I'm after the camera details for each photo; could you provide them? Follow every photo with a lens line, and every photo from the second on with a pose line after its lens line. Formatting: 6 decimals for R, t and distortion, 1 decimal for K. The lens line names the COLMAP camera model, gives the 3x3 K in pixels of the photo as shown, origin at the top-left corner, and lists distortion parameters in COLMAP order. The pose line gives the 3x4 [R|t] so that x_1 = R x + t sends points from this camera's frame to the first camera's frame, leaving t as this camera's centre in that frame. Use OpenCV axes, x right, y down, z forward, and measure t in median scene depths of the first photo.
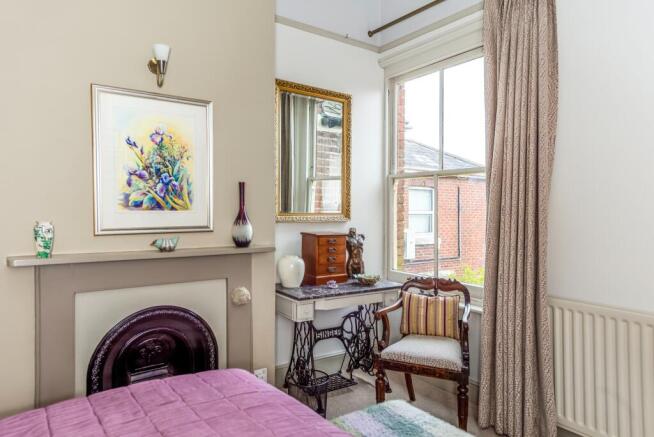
lens RADIAL K [[441.0, 0, 326.8], [0, 441.0, 216.5], [0, 0, 1]] dist [0.007321, 0.000750]
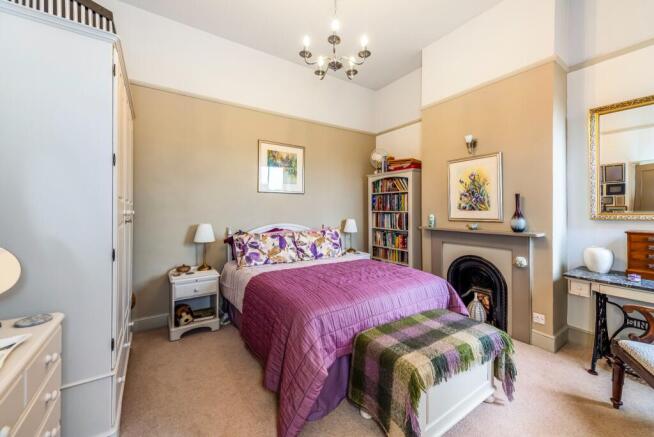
lens RADIAL K [[260.3, 0, 327.2], [0, 260.3, 212.5], [0, 0, 1]] dist [-0.000163, -0.000016]
pose [[-0.031207, 0.001431, -0.999512, 0.885116], [-0.020371, 0.999790, 0.002067, 0.006536], [0.999305, 0.020426, -0.031171, 0.325775]]
